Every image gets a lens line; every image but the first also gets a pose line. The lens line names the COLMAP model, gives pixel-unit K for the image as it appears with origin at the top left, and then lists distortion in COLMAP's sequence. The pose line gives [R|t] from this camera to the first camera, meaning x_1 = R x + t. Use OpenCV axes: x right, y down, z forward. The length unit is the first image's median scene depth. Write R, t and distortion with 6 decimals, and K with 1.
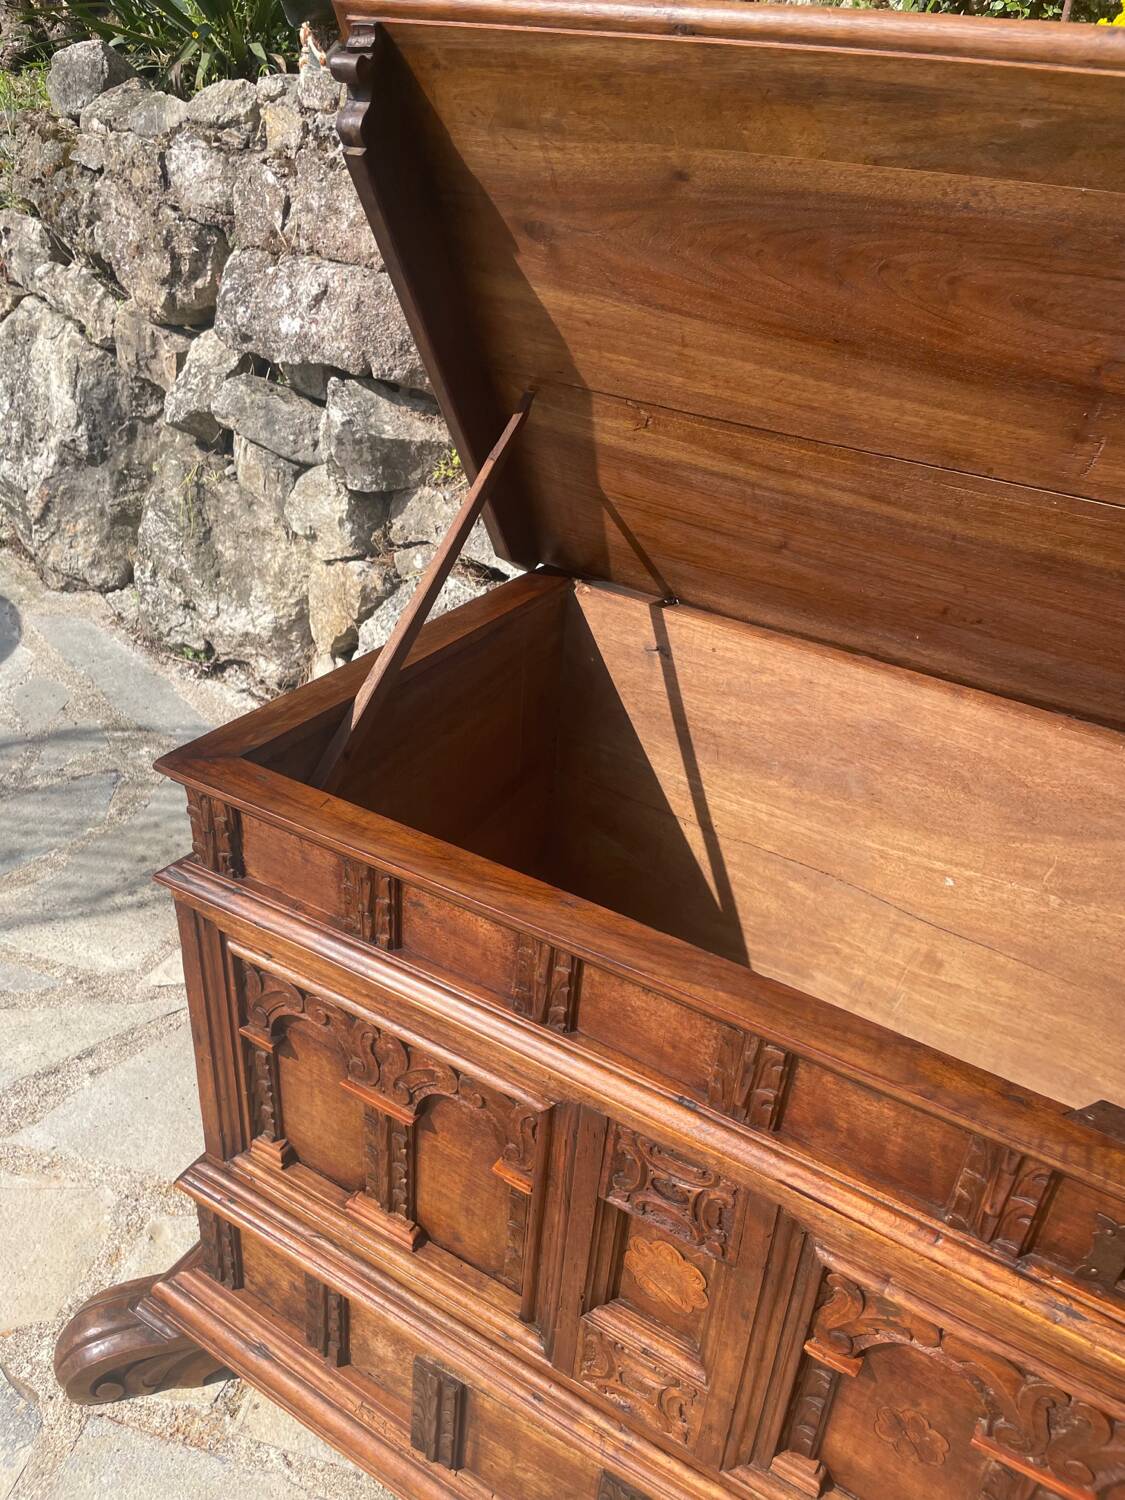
lens RADIAL K [[1144.4, 0, 566.0], [0, 1144.4, 740.8], [0, 0, 1]] dist [0.074844, -0.108907]
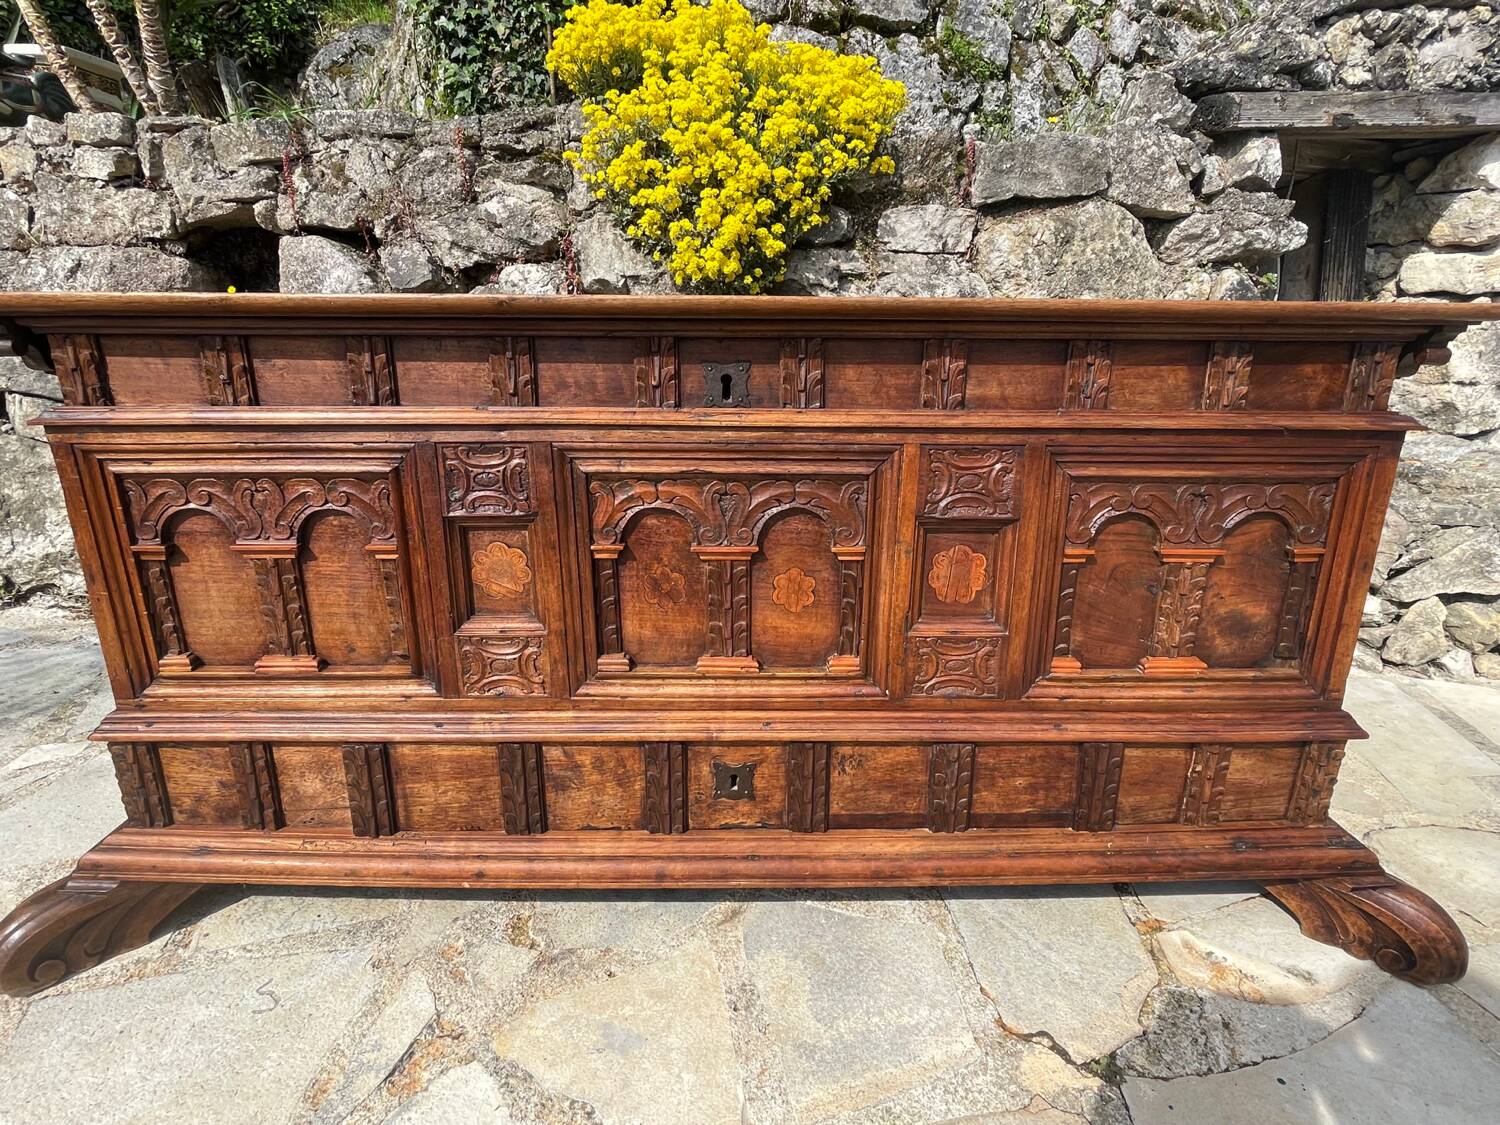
lens RADIAL K [[781.0, 0, 744.6], [0, 781.0, 554.9], [0, 0, 1]] dist [-0.007145, 0.001858]
pose [[0.848476, -0.212651, 0.484632, -0.071727], [0.312312, 0.940464, -0.134120, 0.347383], [-0.427258, 0.265154, 0.864375, -0.031995]]
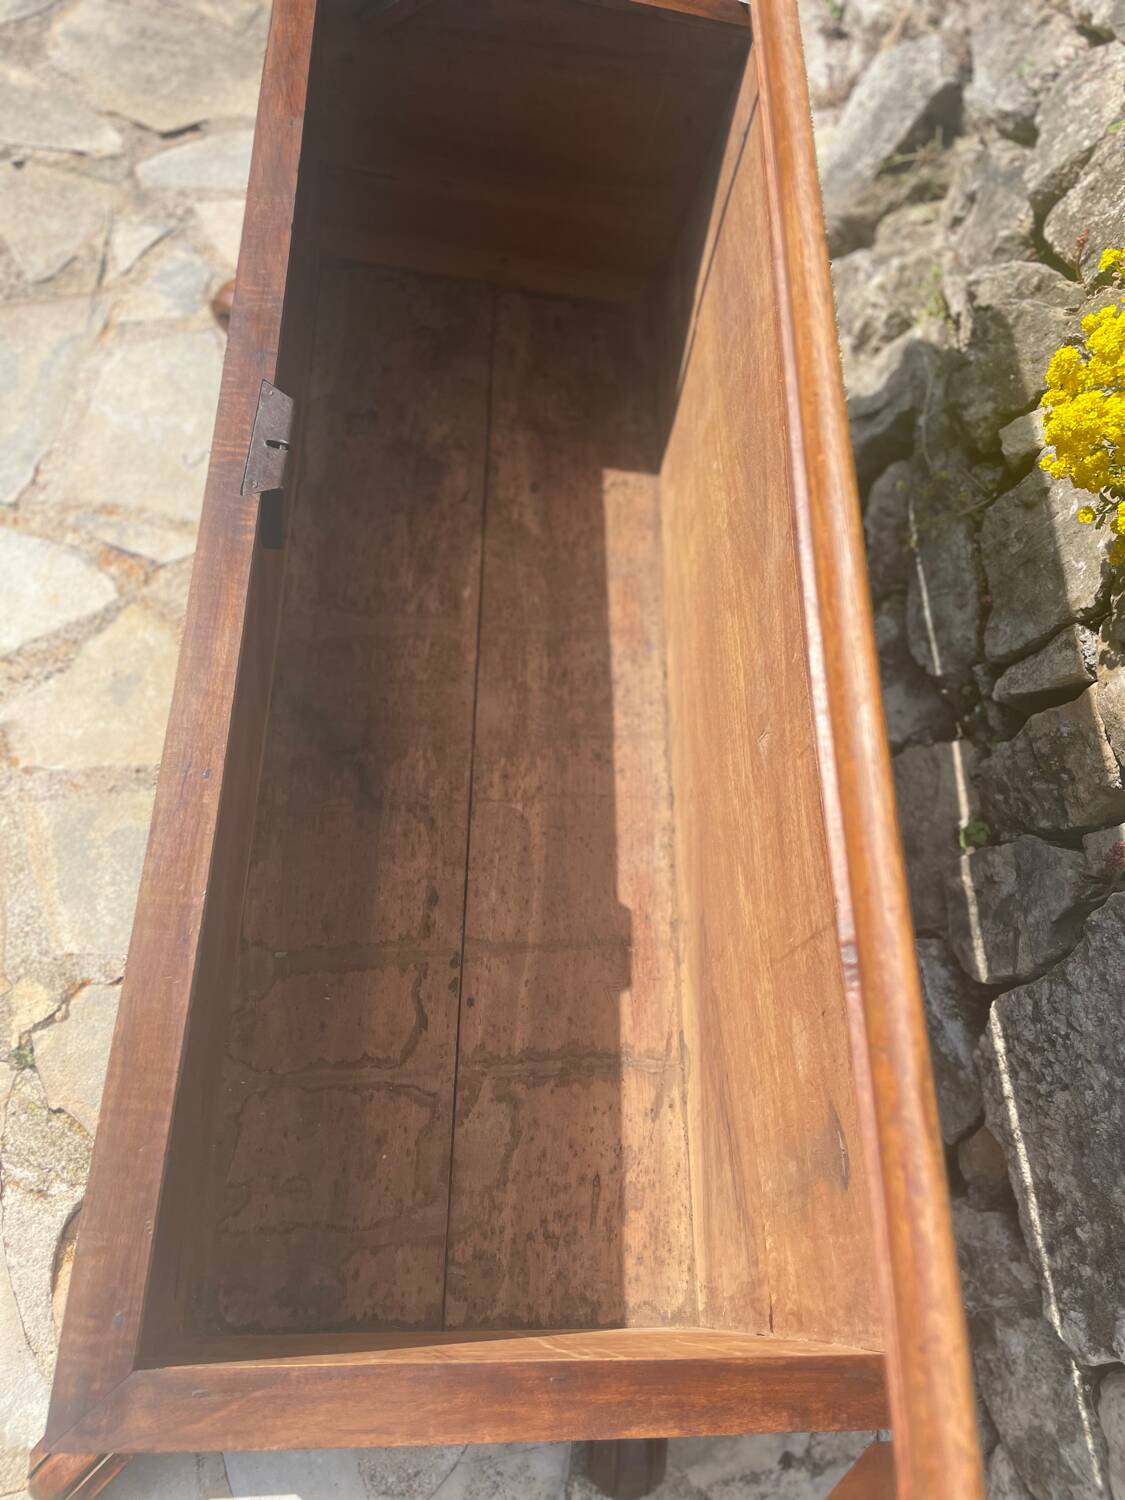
lens RADIAL K [[1144.4, 0, 571.6], [0, 1144.4, 743.7], [0, 0, 1]] dist [0.074844, -0.108907]
pose [[0.522773, 0.789892, -0.320592, 0.585196], [-0.567843, 0.603157, 0.560139, -0.185030], [0.635817, -0.110779, 0.763849, 0.008498]]
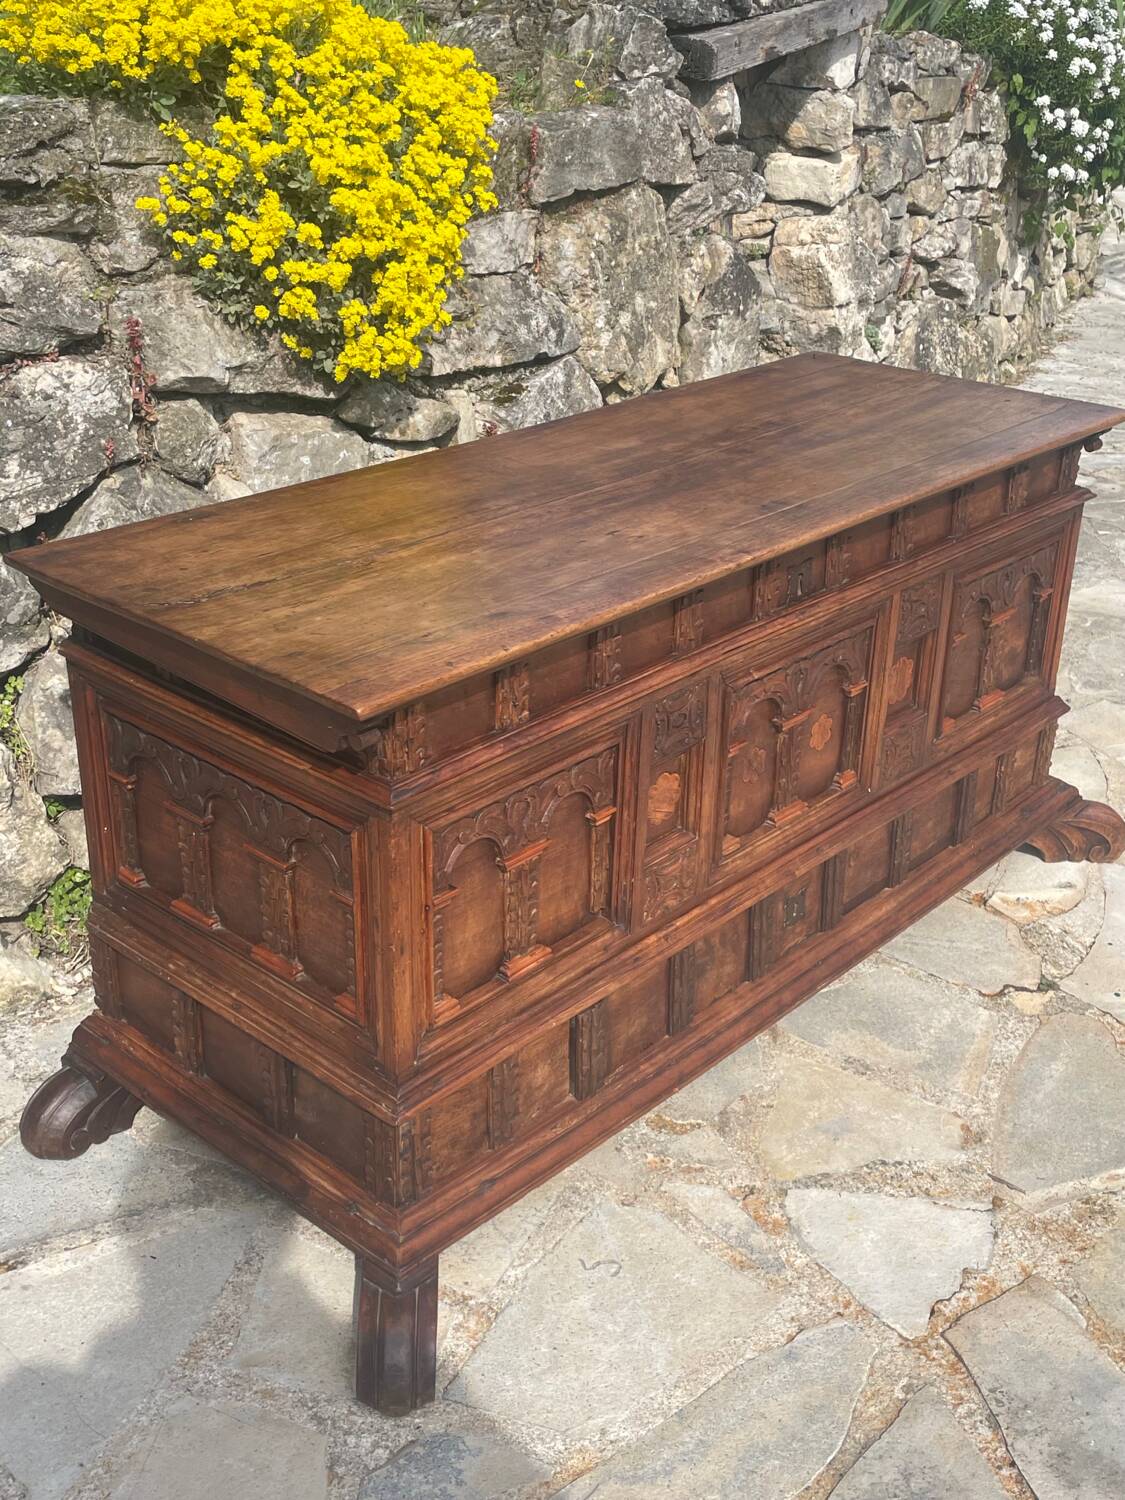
lens RADIAL K [[1672.3, 0, 573.1], [0, 1672.3, 749.6], [0, 0, 1]] dist [0.045735, 0.000000]
pose [[0.187904, -0.481319, 0.856168, -0.983654], [0.483102, 0.804253, 0.346107, -0.243676], [-0.855164, 0.348581, 0.383649, 0.086480]]
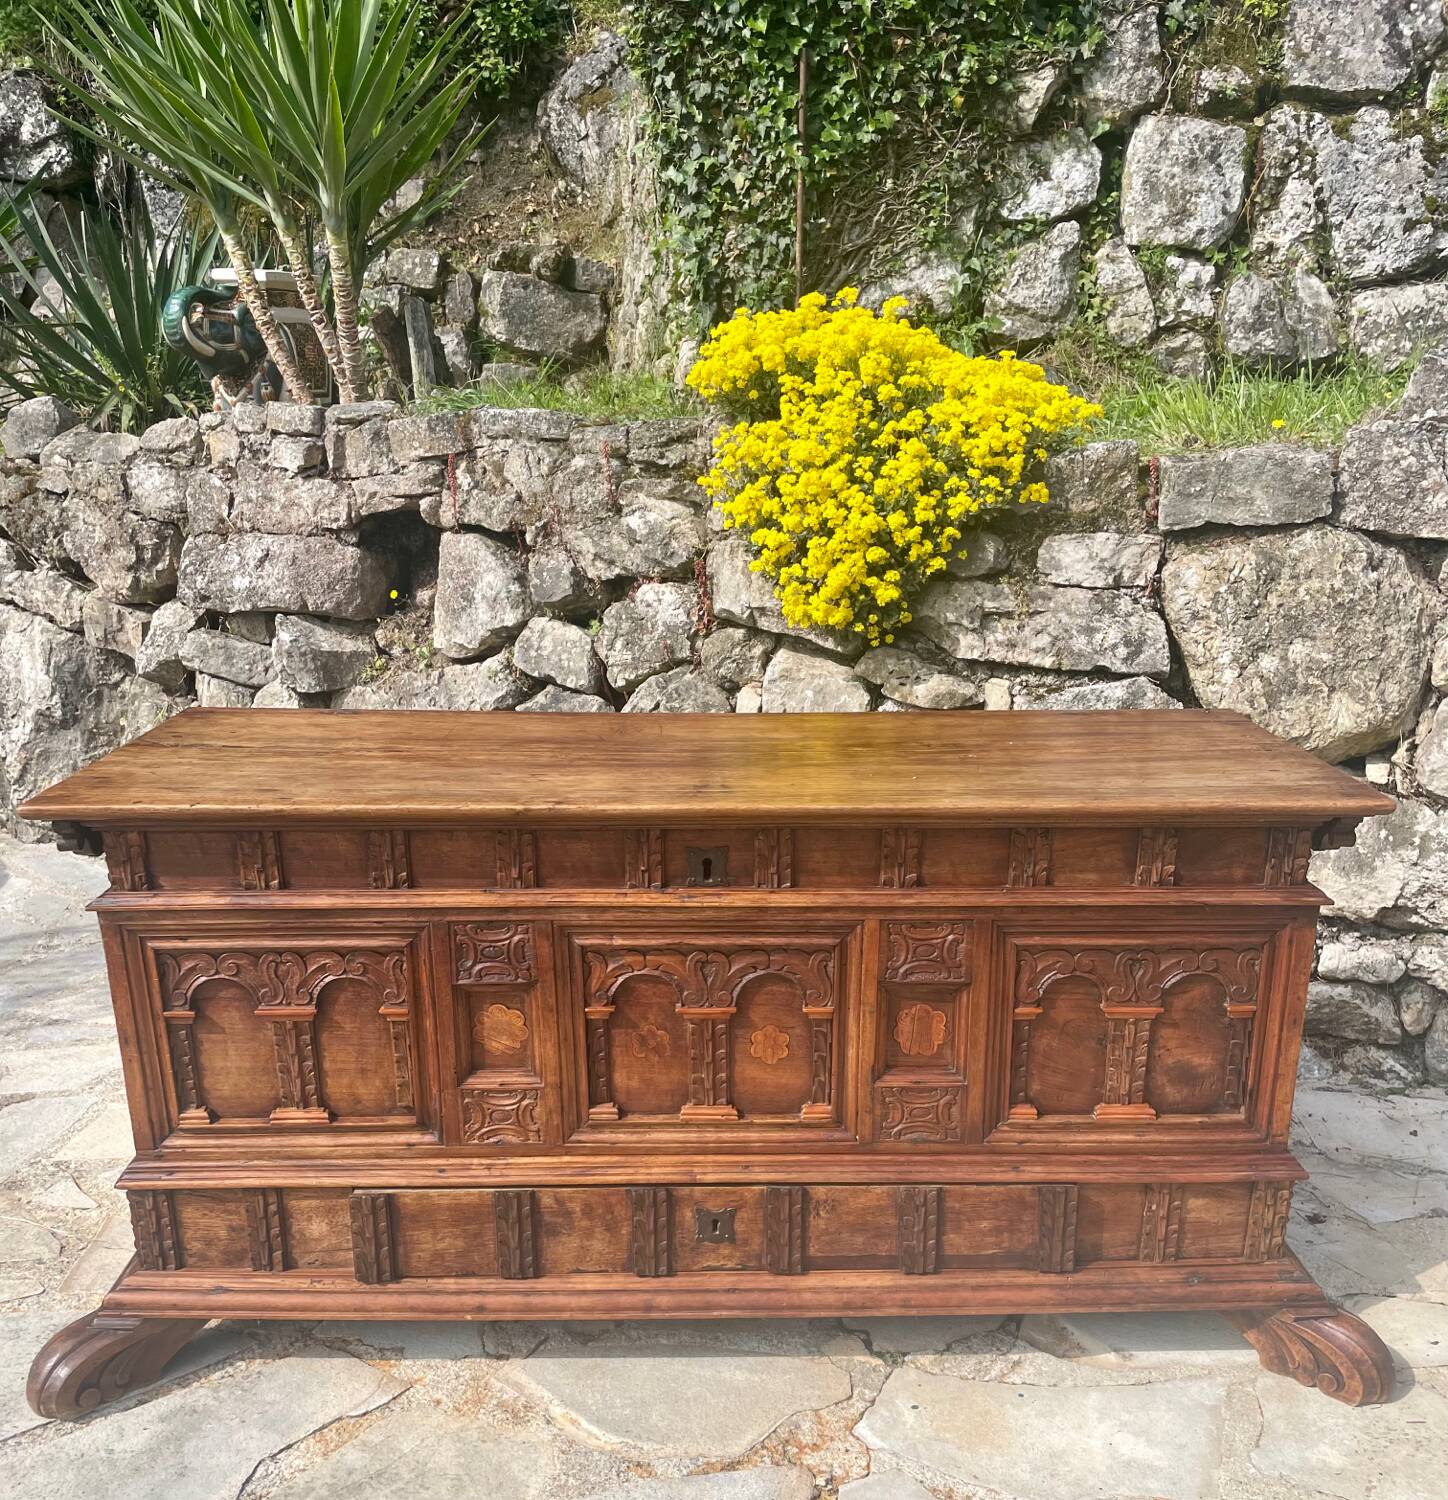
lens RADIAL K [[1485.7, 0, 733.9], [0, 1485.7, 940.6], [0, 0, 1]] dist [0.037822, 0.000000]
pose [[0.982524, -0.122256, 0.140354, 0.035303], [0.145183, 0.975236, -0.166844, 0.508103], [-0.116480, 0.184305, 0.975943, -0.831090]]
